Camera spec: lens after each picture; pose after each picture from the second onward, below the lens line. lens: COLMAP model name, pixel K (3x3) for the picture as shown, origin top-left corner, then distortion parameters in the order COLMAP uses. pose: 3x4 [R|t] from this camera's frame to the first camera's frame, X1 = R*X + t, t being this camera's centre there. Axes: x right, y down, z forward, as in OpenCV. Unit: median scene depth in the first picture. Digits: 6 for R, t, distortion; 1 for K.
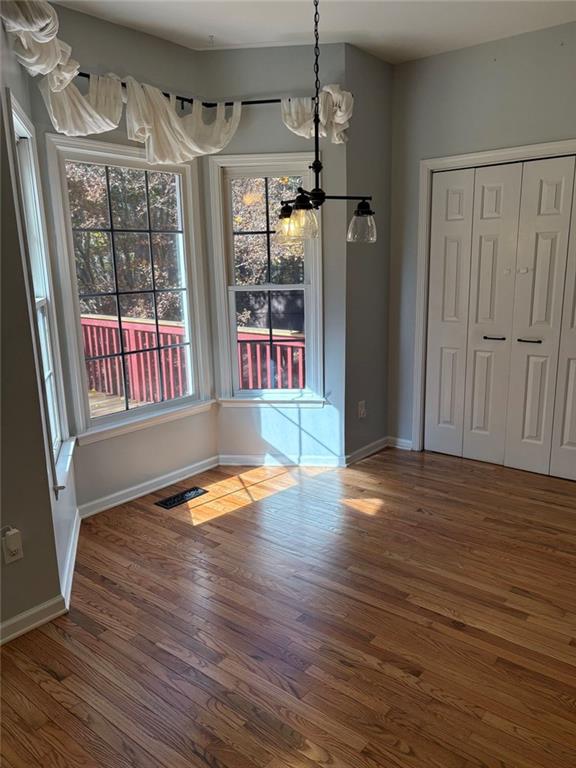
lens RADIAL K [[573.0, 0, 290.8], [0, 573.0, 386.0], [0, 0, 1]] dist [0.020509, -0.032934]
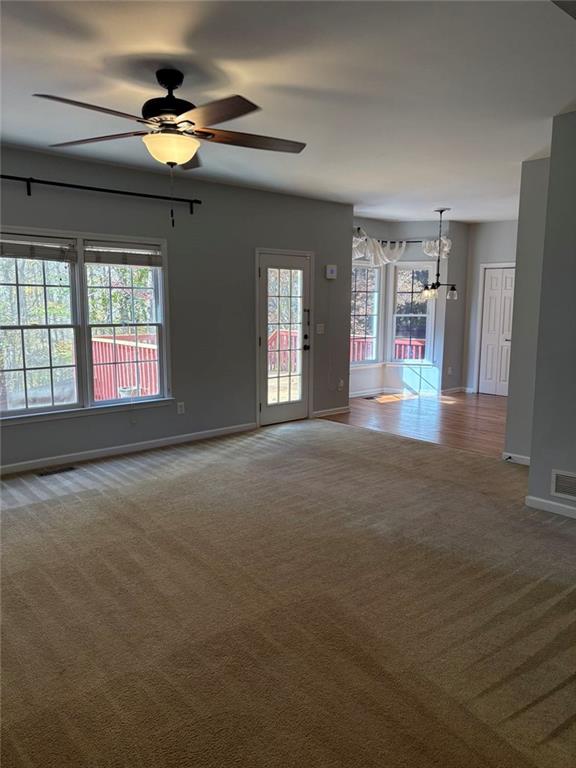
lens RADIAL K [[573.0, 0, 284.8], [0, 573.0, 386.1], [0, 0, 1]] dist [0.020509, -0.032934]
pose [[0.984786, 0.053635, -0.165289, -0.151328], [-0.063882, 0.996310, -0.057316, 0.301308], [0.161605, 0.067003, 0.984578, -1.451475]]
